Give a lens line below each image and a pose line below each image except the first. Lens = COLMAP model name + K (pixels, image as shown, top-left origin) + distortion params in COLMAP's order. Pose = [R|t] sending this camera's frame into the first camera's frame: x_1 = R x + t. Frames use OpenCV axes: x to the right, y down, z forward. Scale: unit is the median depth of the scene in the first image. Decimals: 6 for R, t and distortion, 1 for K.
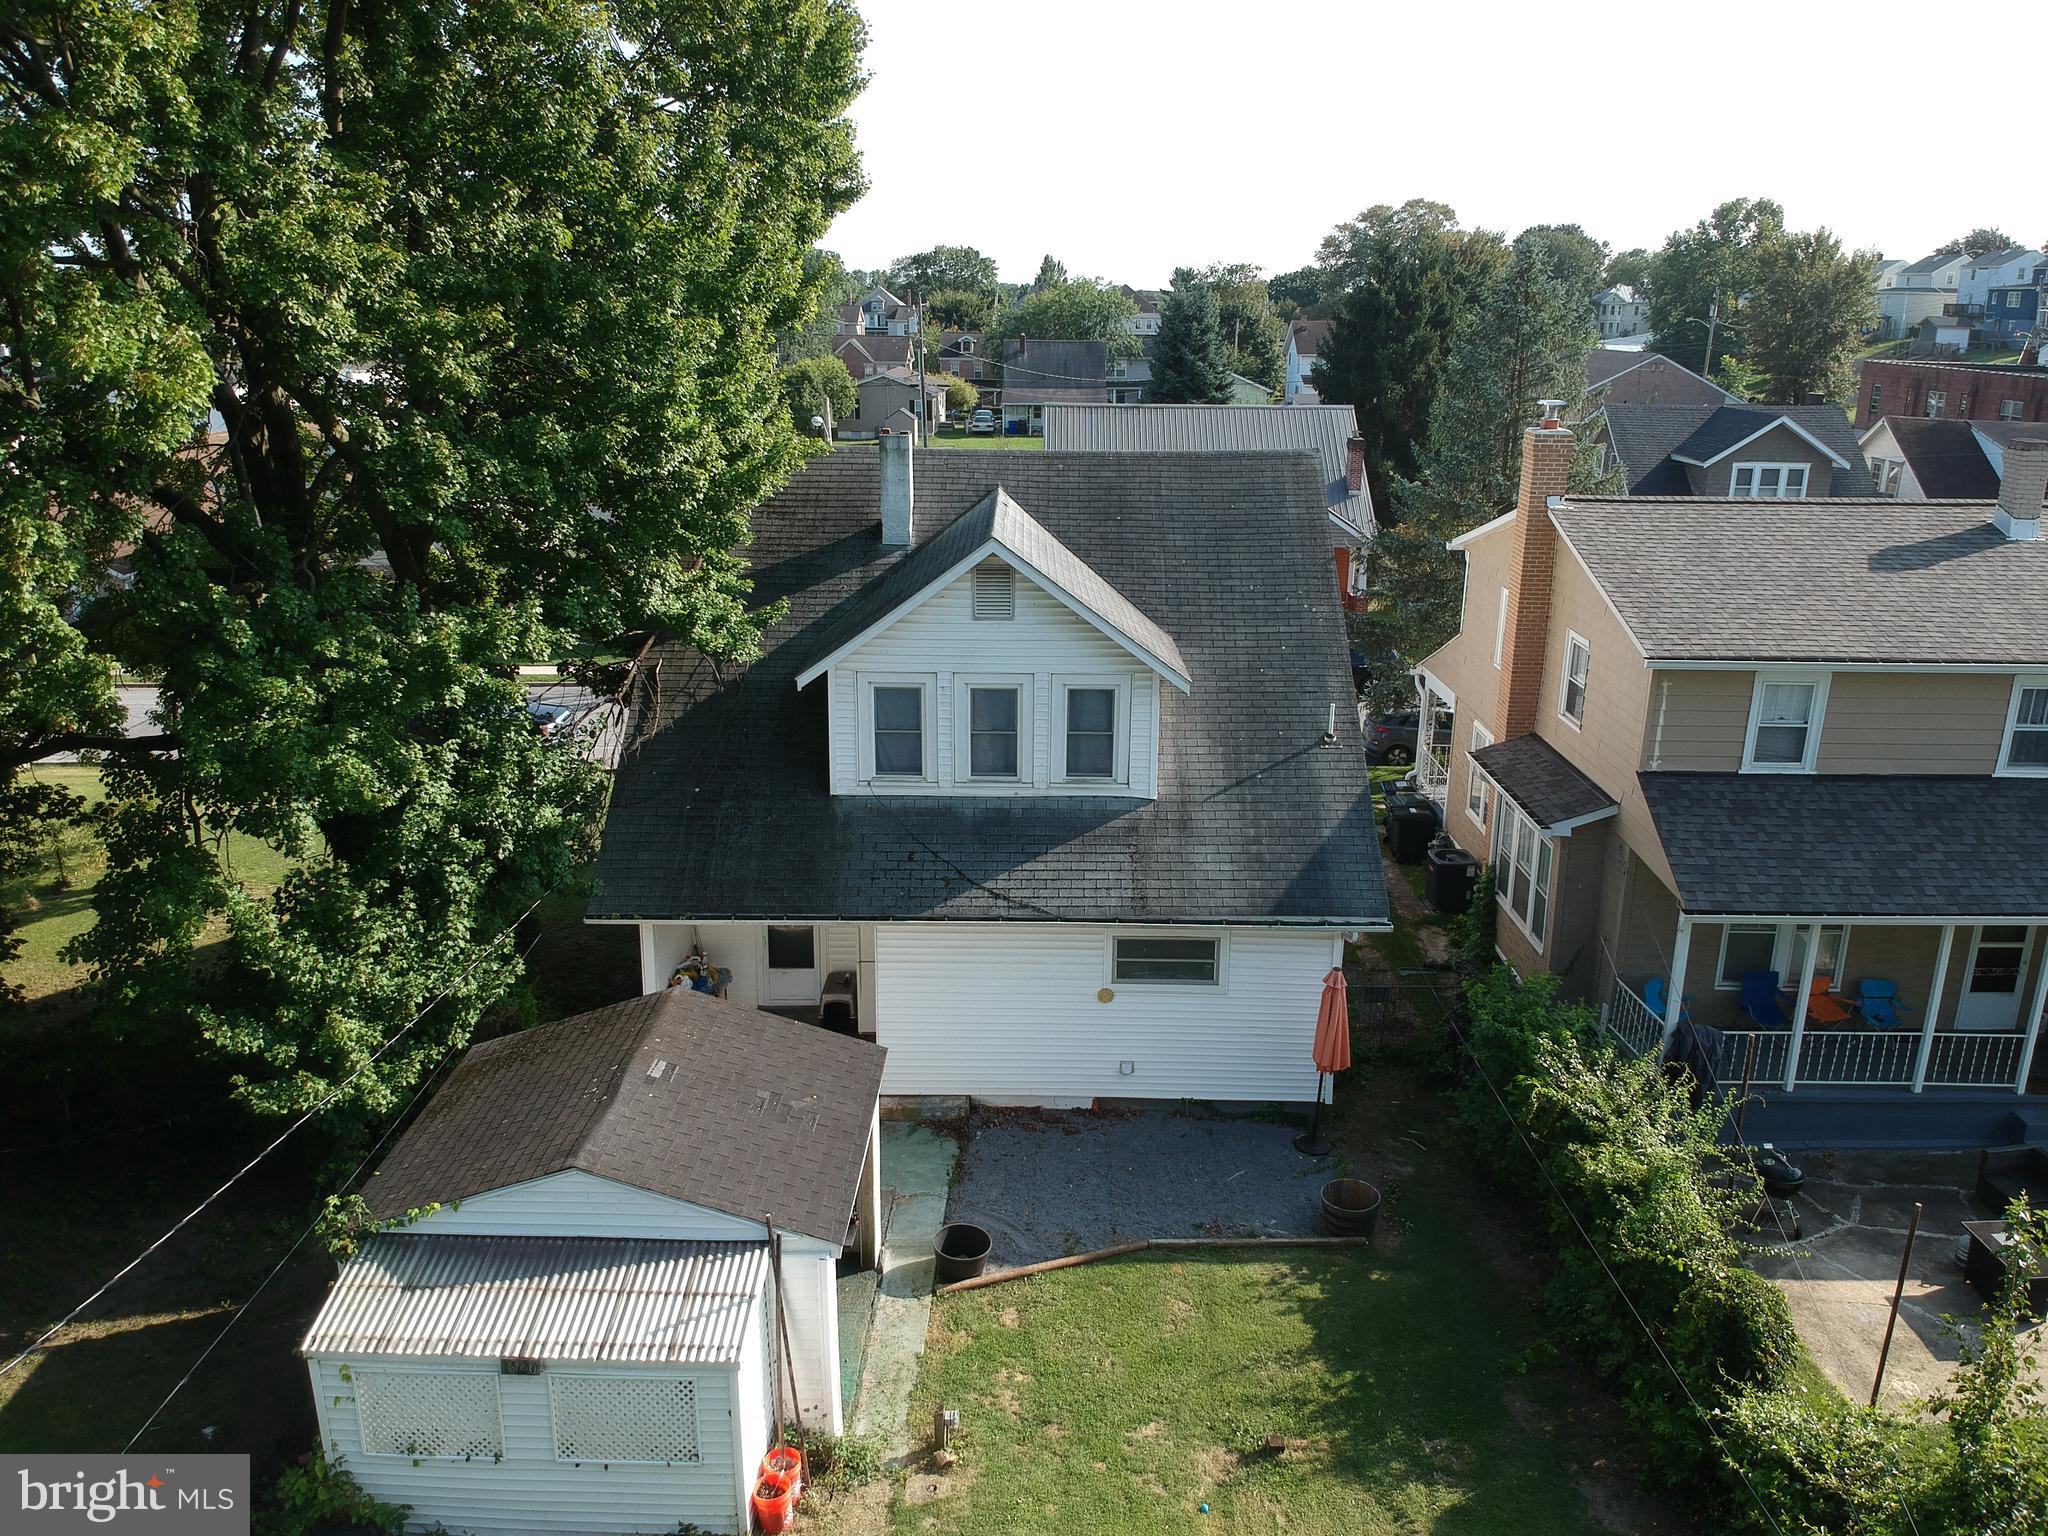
lens RADIAL K [[1454.7, 0, 1022.4], [0, 1454.7, 766.9], [0, 0, 1]] dist [0.090972, -0.145094]
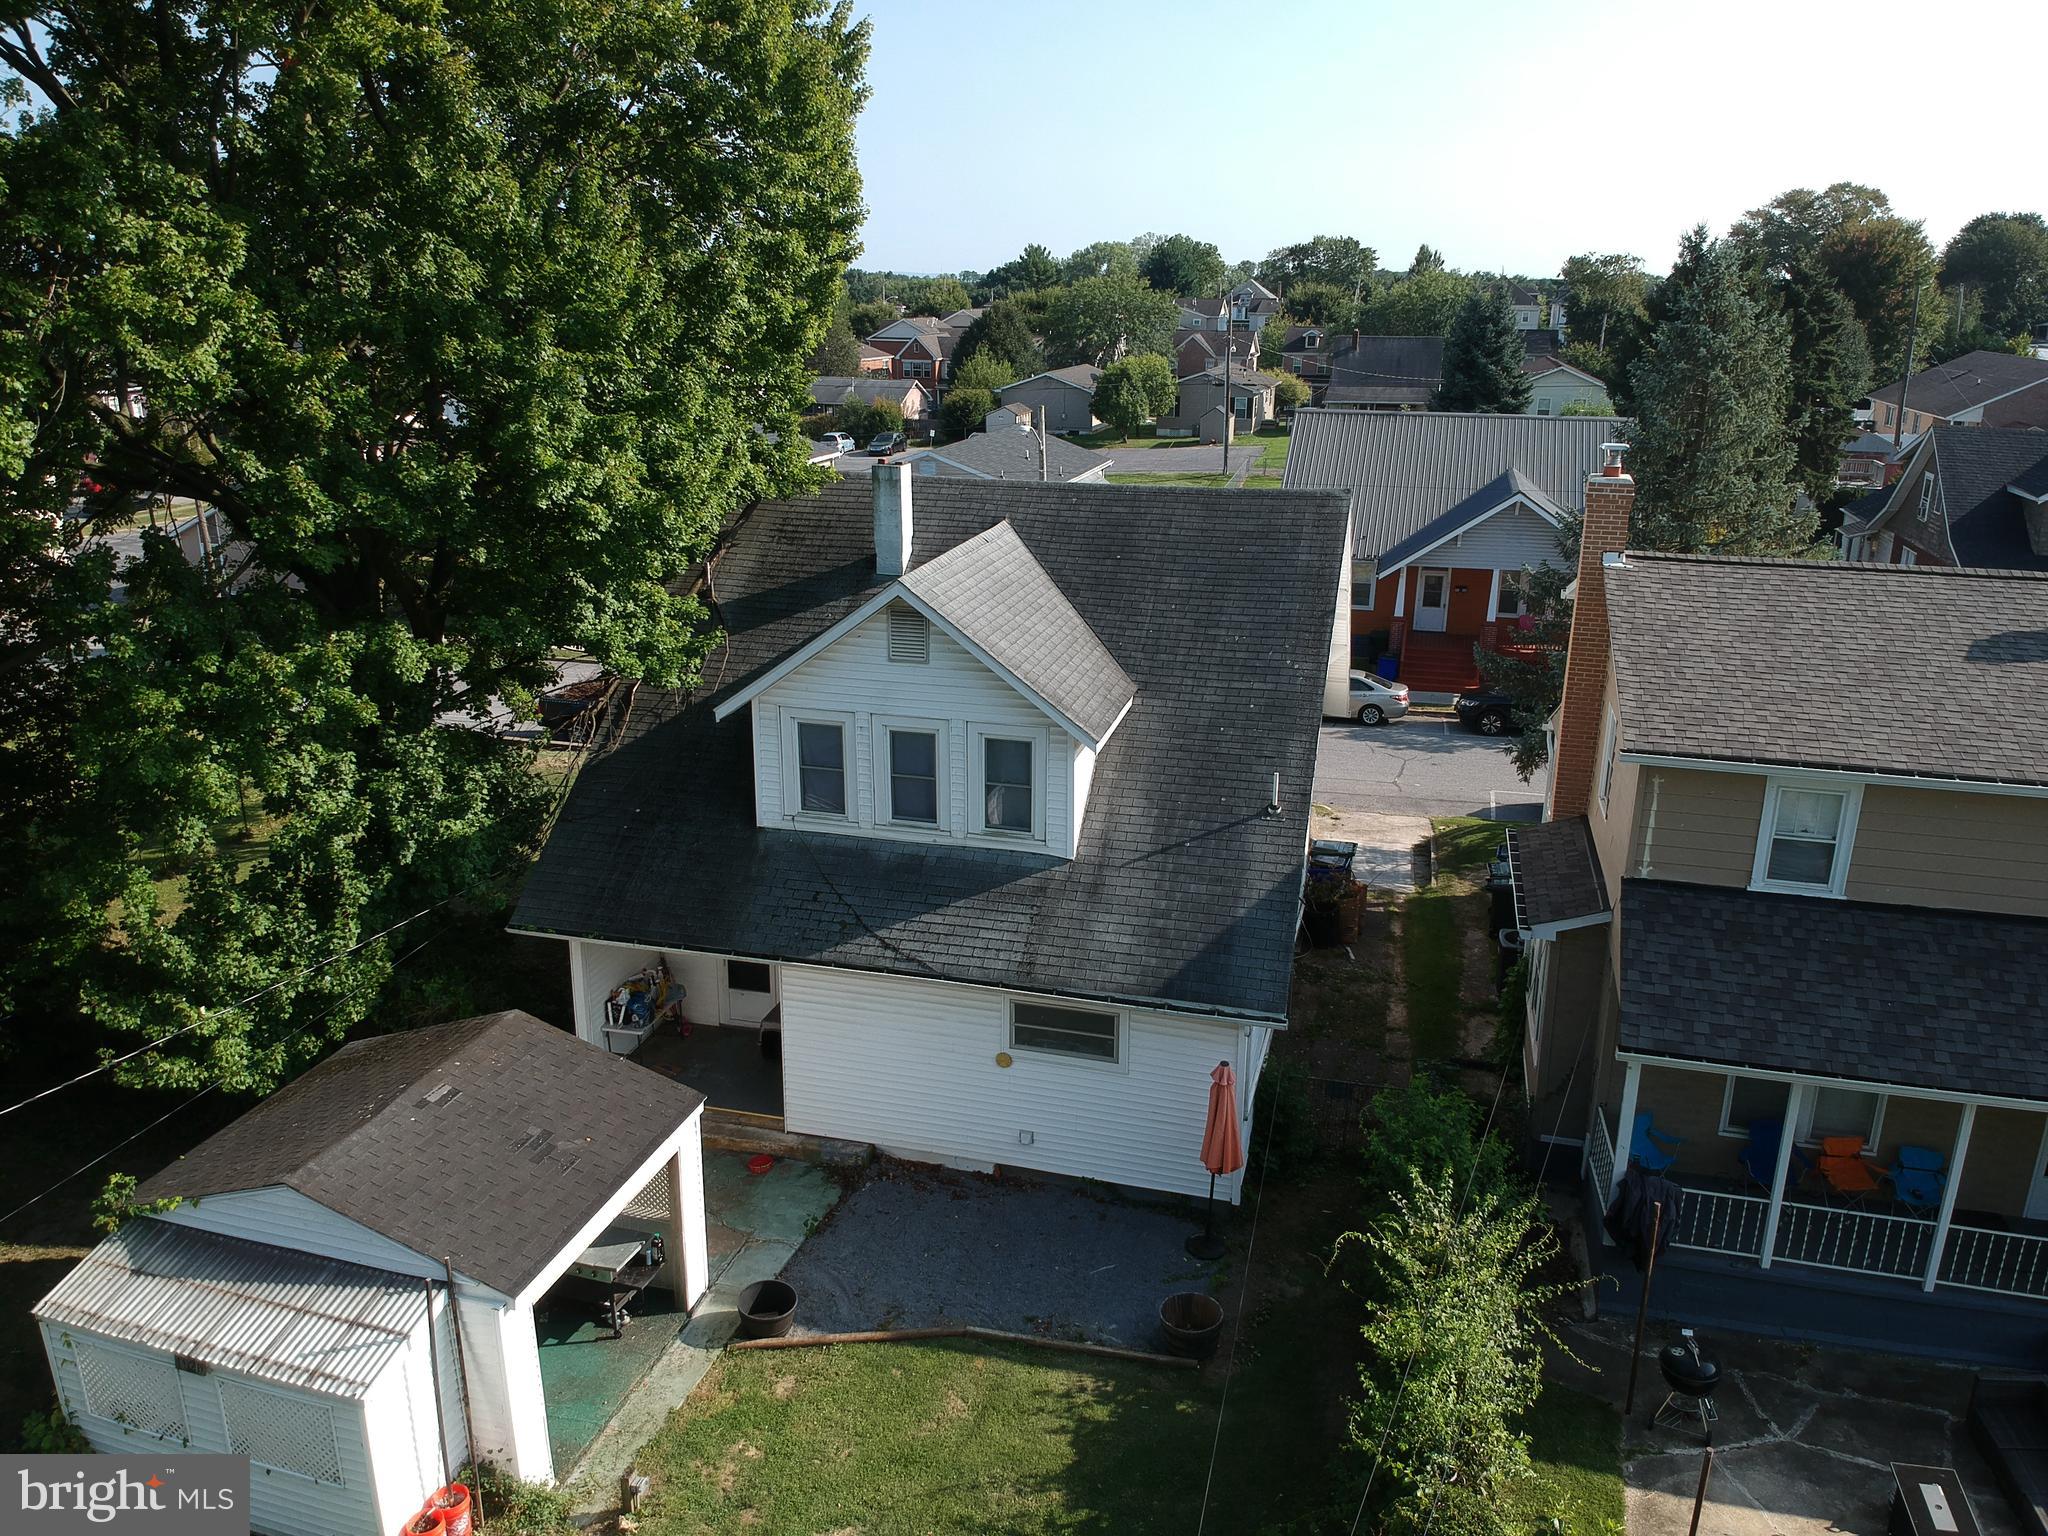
lens RADIAL K [[1454.7, 0, 1022.4], [0, 1454.7, 766.9], [0, 0, 1]] dist [0.090972, -0.145094]
pose [[0.969747, 0.074793, -0.232370, 0.280462], [-0.073581, 0.997192, 0.013895, -0.049737], [0.232757, 0.003624, 0.972528, 0.069262]]
